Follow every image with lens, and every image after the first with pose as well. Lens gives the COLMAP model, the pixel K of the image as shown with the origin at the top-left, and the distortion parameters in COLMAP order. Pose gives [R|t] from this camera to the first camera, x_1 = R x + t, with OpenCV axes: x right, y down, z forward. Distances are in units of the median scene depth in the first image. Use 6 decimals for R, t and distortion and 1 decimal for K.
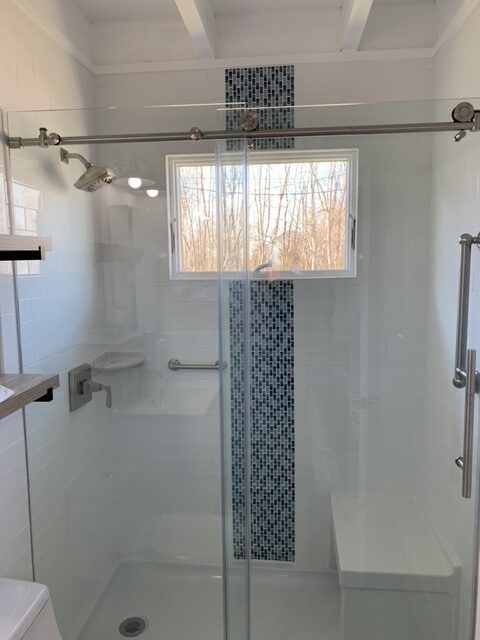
lens RADIAL K [[489.2, 0, 242.2], [0, 489.2, 318.3], [0, 0, 1]] dist [0.012998, 0.000841]
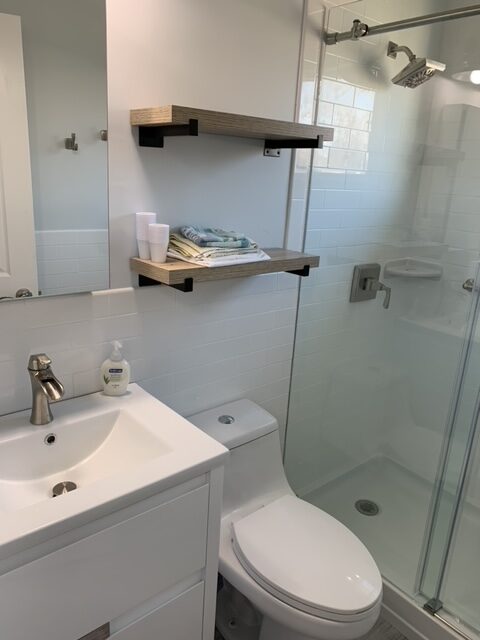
lens RADIAL K [[489.2, 0, 242.4], [0, 489.2, 319.8], [0, 0, 1]] dist [0.012998, 0.000841]
pose [[0.718217, 0.257135, -0.646565, 0.205486], [-0.151853, 0.964739, 0.214989, 0.030239], [0.679047, -0.056227, 0.731938, 0.030731]]
